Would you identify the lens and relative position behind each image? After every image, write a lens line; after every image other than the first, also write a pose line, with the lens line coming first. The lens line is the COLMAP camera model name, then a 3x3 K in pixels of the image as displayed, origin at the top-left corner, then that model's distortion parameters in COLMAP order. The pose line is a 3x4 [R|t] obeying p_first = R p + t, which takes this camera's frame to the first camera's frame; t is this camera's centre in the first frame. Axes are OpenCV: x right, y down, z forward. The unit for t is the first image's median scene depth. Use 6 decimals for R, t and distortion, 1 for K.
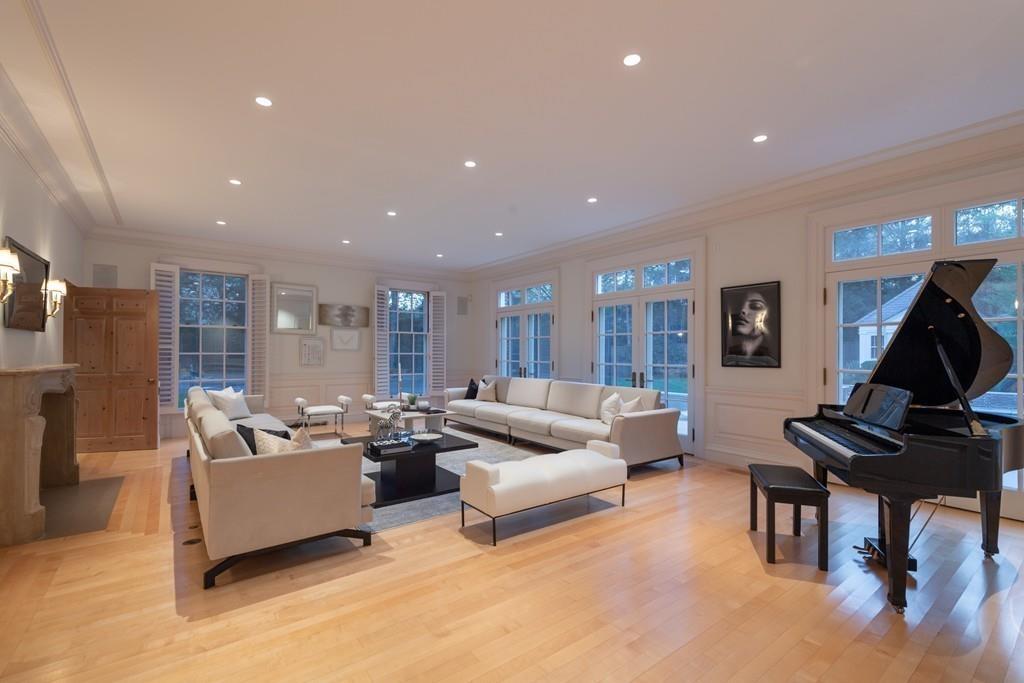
lens RADIAL K [[452.7, 0, 514.5], [0, 452.7, 350.7], [0, 0, 1]] dist [0.005823, 0.000562]
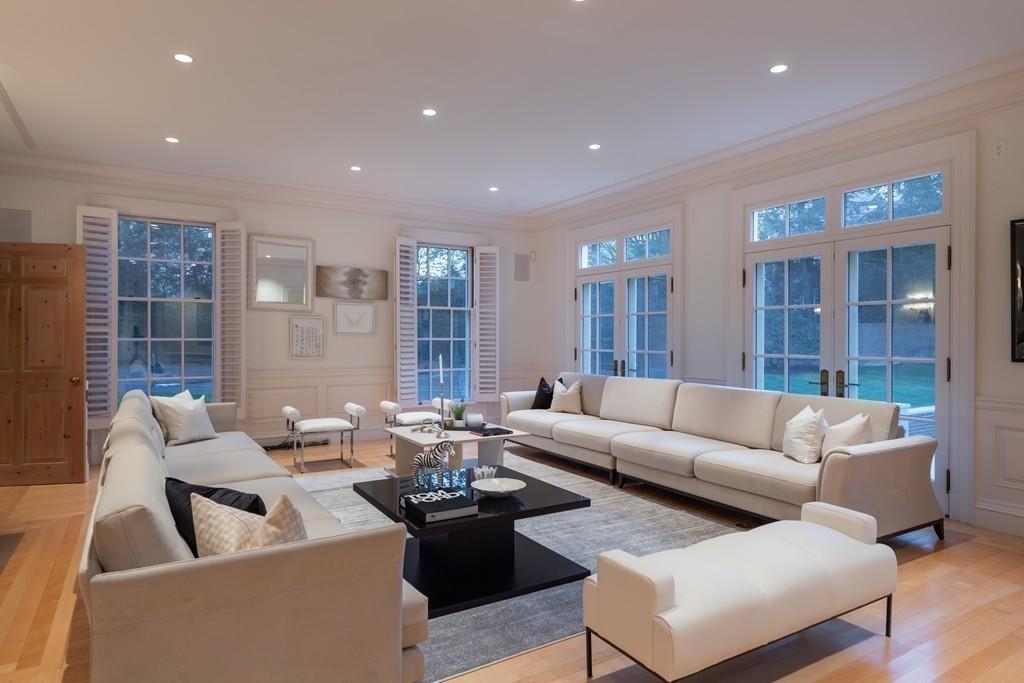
lens RADIAL K [[604.0, 0, 509.4], [0, 604.0, 338.6], [0, 0, 1]] dist [0.007374, -0.000506]
pose [[0.995221, -0.001348, -0.097638, -0.072517], [0.002044, 0.999973, 0.007024, -0.000481], [0.097626, -0.007190, 0.995197, 0.165386]]
